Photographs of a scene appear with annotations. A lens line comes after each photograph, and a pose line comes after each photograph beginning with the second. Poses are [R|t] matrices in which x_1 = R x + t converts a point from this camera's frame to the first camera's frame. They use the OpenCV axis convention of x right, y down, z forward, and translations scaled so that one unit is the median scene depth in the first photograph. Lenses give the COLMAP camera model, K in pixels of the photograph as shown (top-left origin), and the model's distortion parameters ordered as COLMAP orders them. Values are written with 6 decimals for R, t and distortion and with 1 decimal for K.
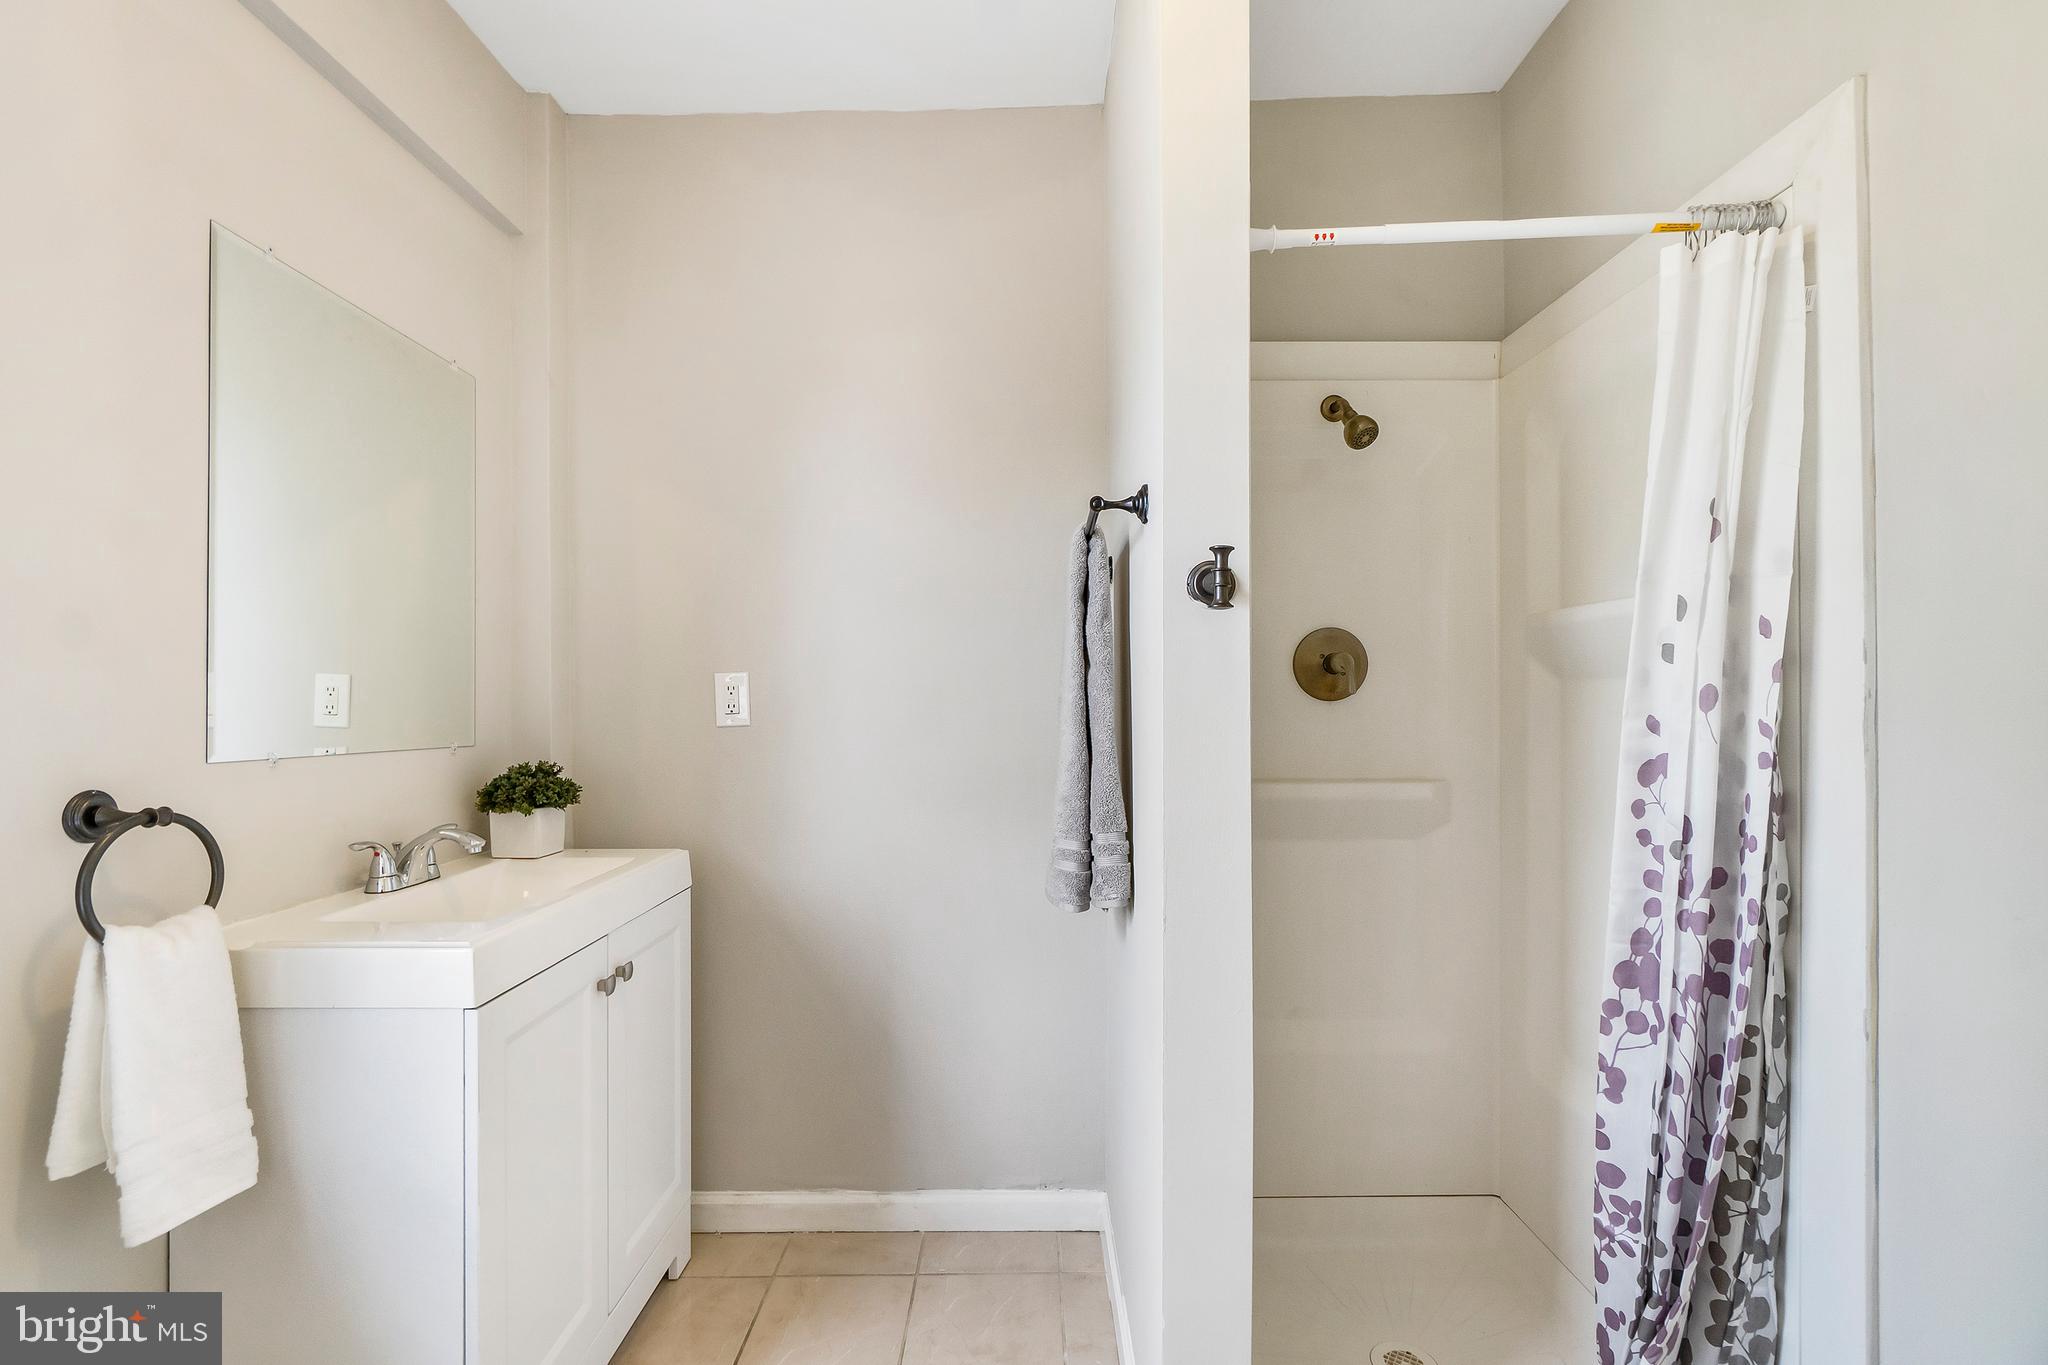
lens RADIAL K [[886.9, 0, 1039.6], [0, 886.9, 690.6], [0, 0, 1]] dist [0.002153, -0.005974]
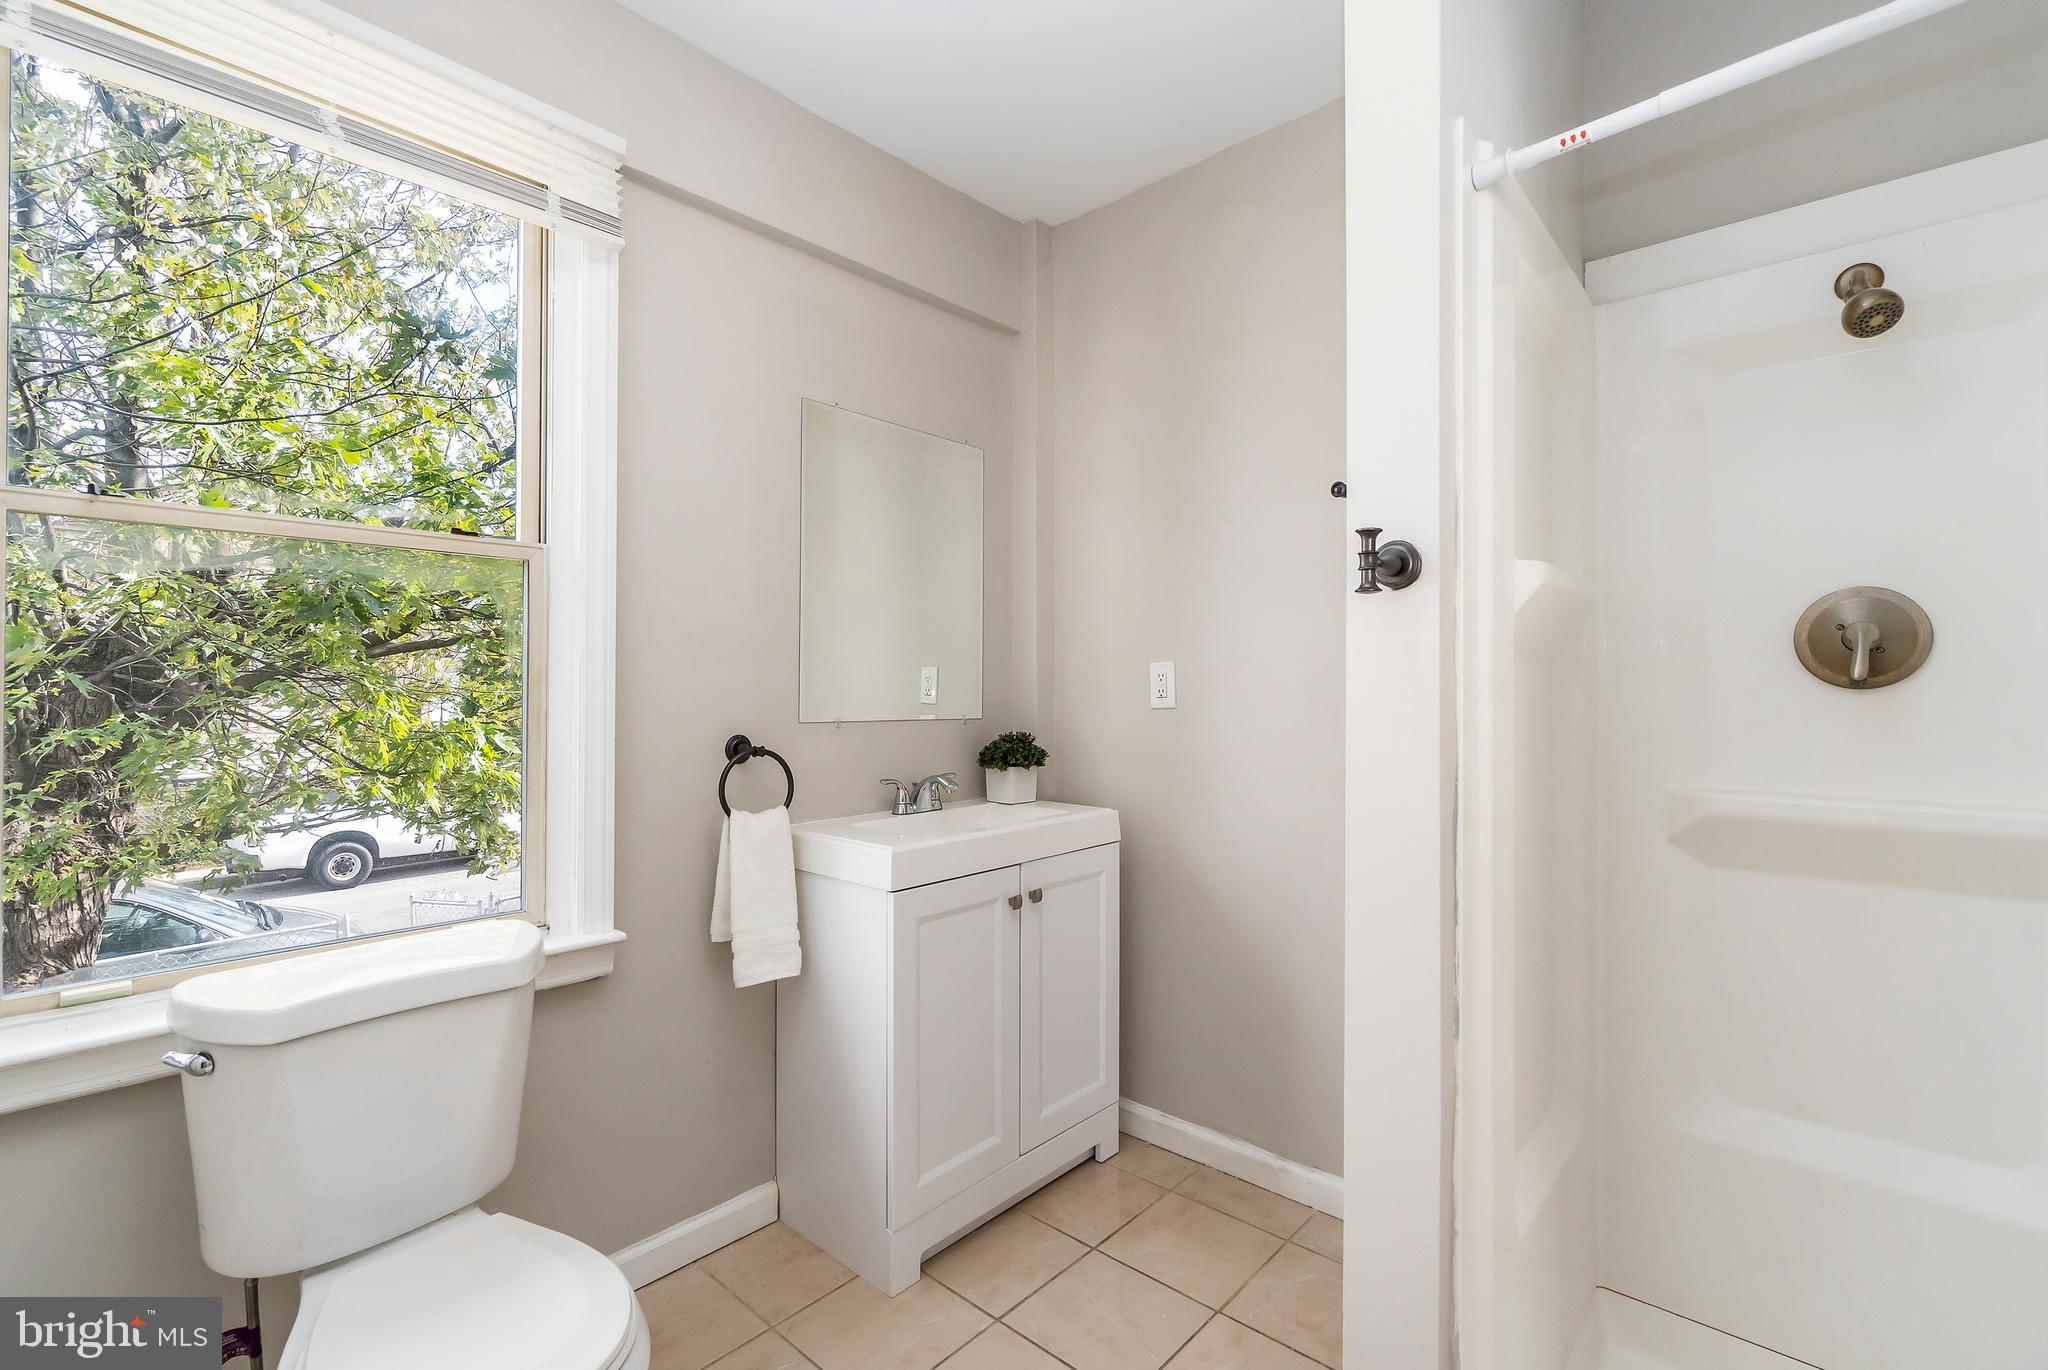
lens RADIAL K [[908.0, 0, 1045.7], [0, 908.0, 672.5], [0, 0, 1]] dist [-0.000534, 0.000376]
pose [[0.747672, -0.004919, -0.664050, 0.369565], [0.002399, 0.999986, -0.004706, -0.001874], [0.664064, 0.001926, 0.747673, 0.017234]]
